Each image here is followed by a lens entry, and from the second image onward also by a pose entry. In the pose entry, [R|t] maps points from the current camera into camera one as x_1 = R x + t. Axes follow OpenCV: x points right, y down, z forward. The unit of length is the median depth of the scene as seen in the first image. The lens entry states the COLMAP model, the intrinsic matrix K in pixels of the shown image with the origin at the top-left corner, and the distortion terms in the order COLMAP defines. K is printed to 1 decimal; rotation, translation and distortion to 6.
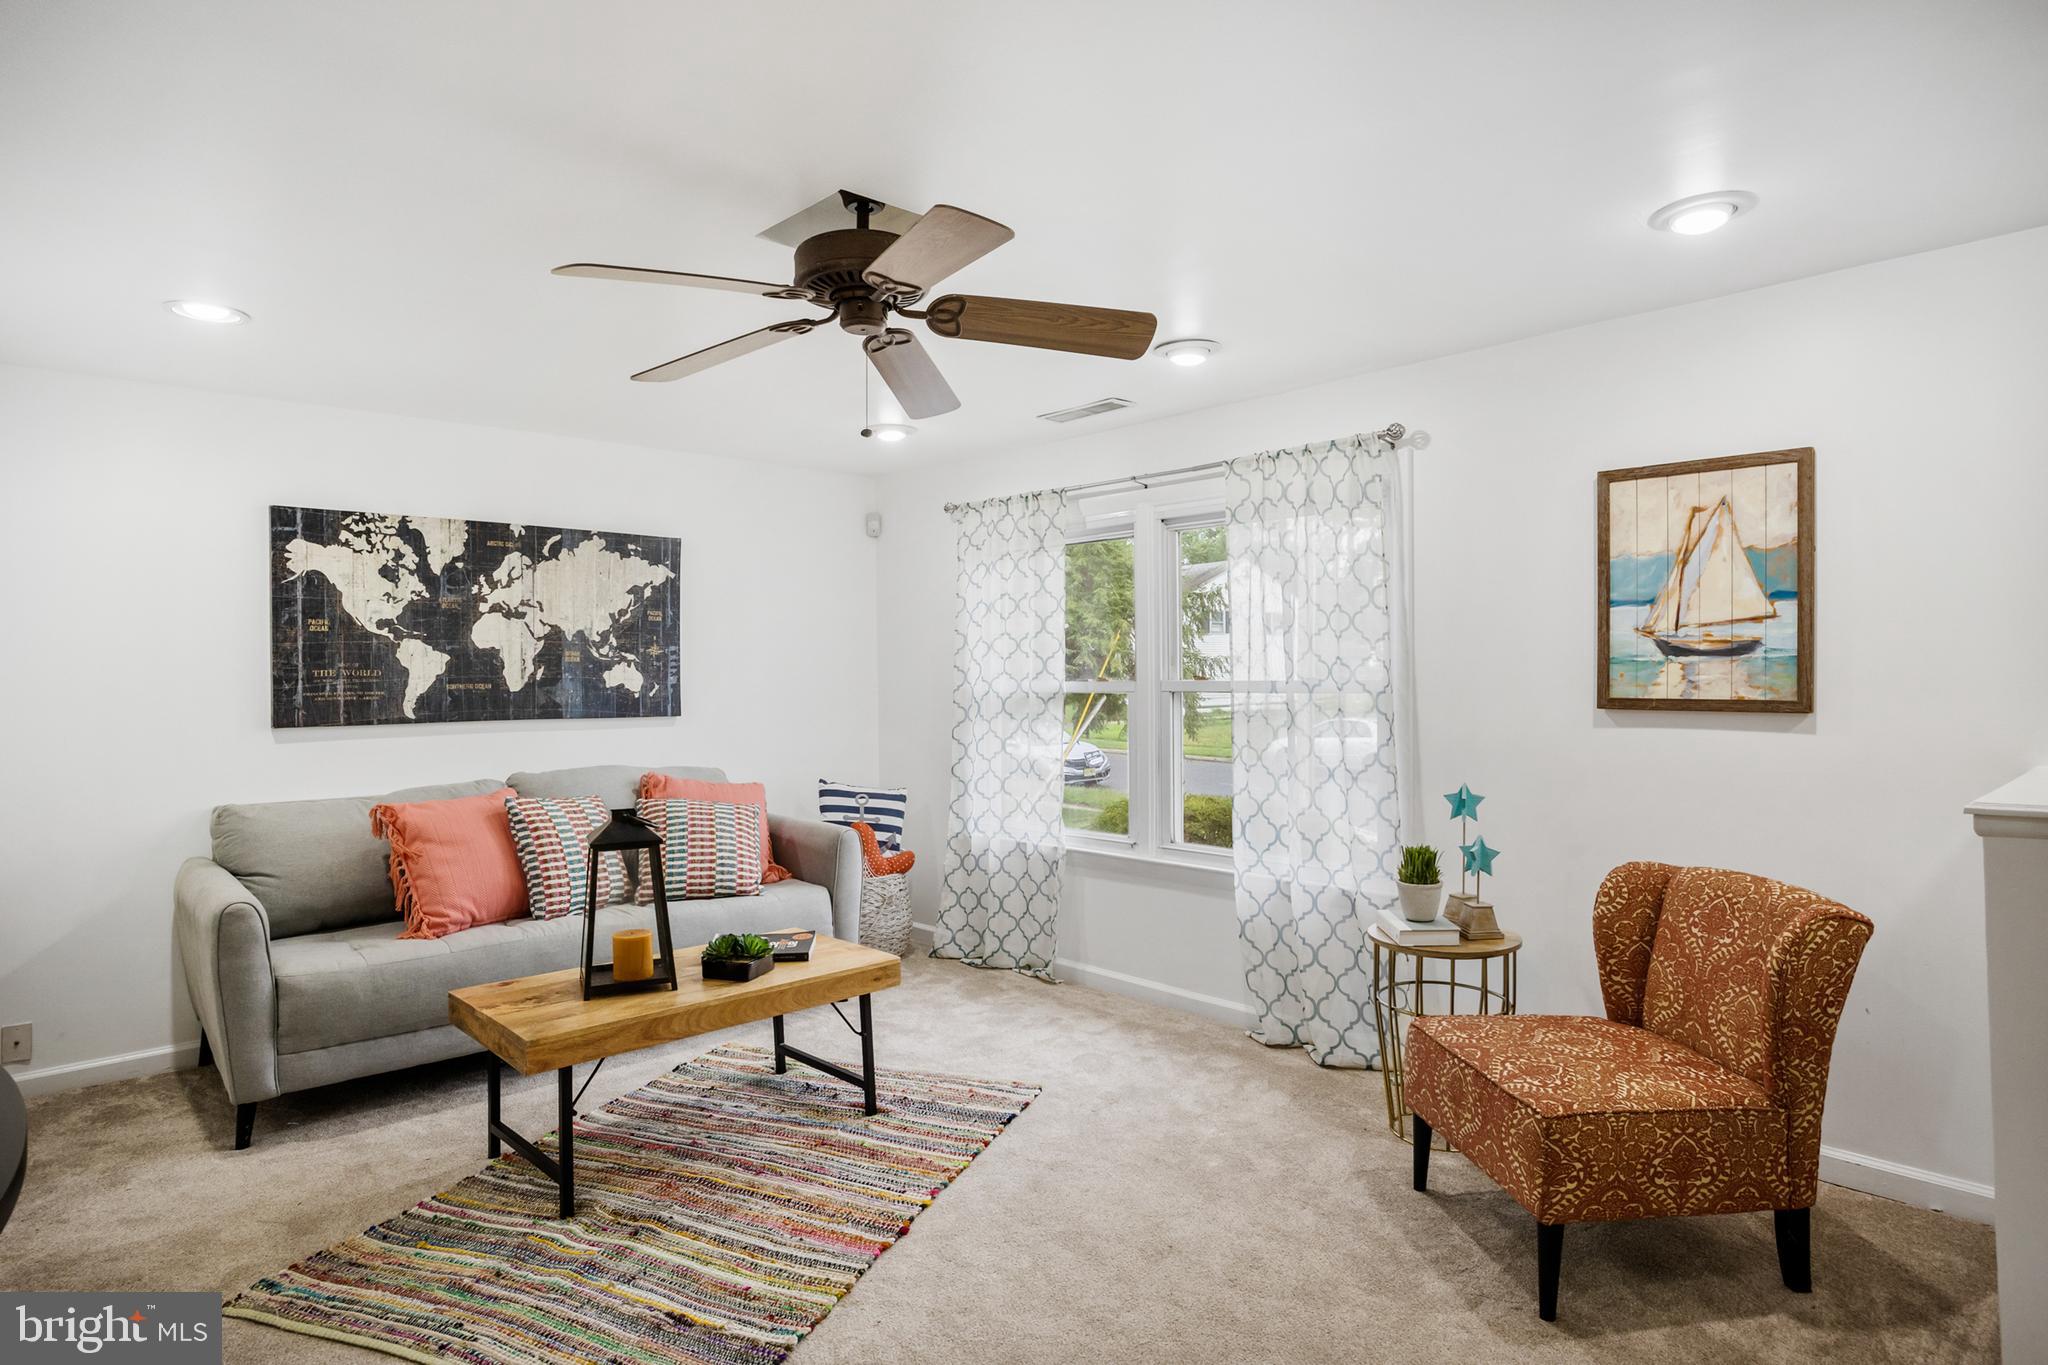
lens RADIAL K [[1111.7, 0, 1028.2], [0, 1111.7, 674.0], [0, 0, 1]] dist [-0.029606, 0.005151]
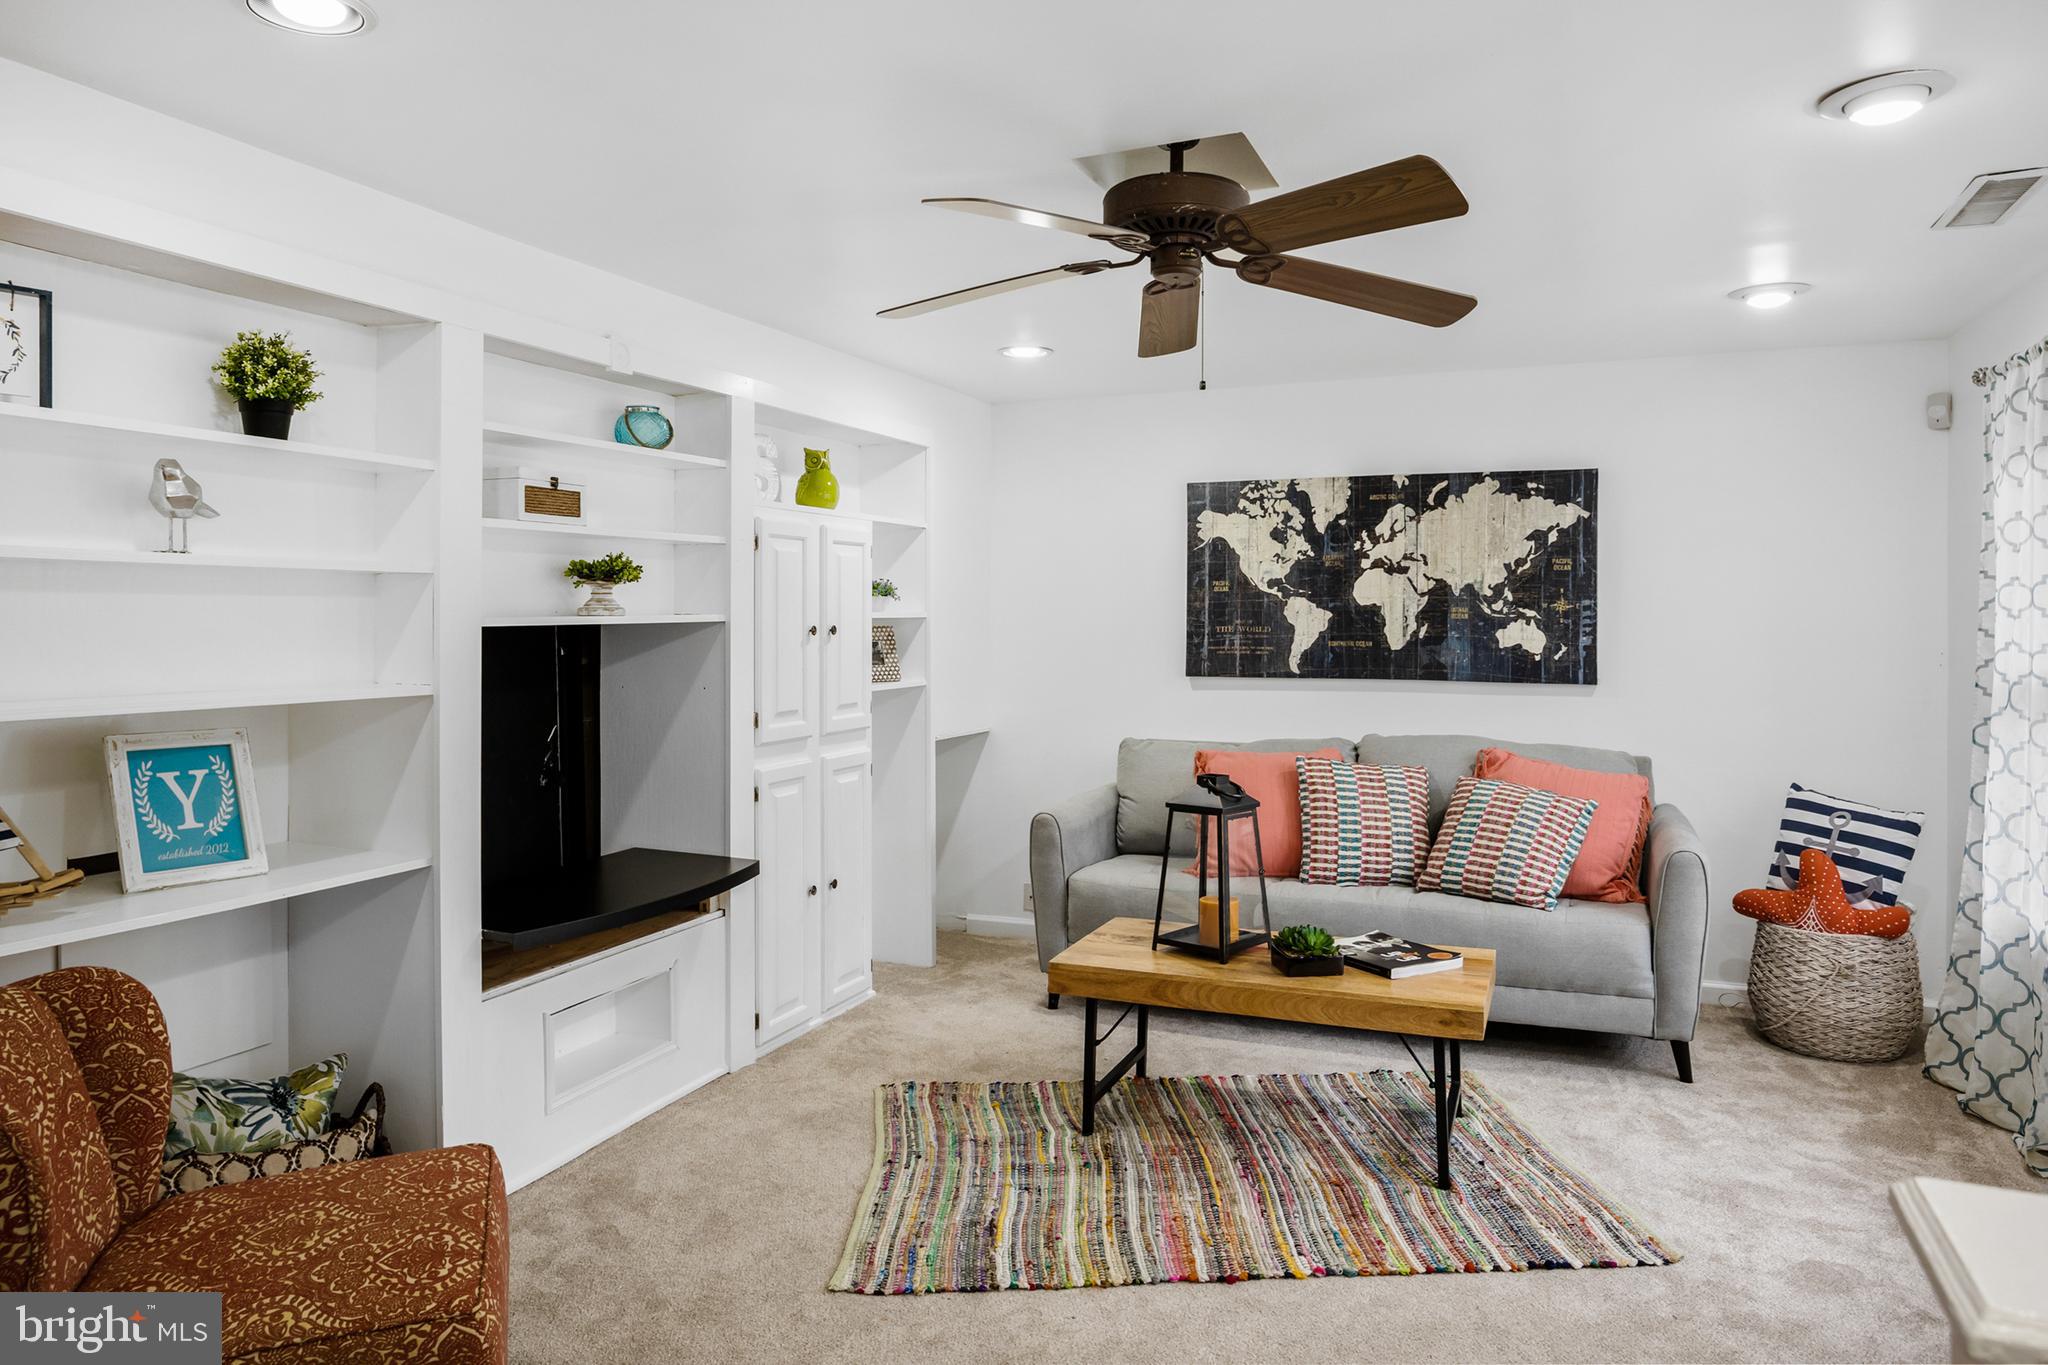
lens RADIAL K [[1335.1, 0, 1059.1], [0, 1335.1, 621.3], [0, 0, 1]] dist [-0.033277, 0.007921]
pose [[0.409502, 0.010183, -0.912252, 0.533839], [-0.004783, 0.999948, 0.009015, -0.020440], [0.912296, 0.000672, 0.409530, 0.297208]]
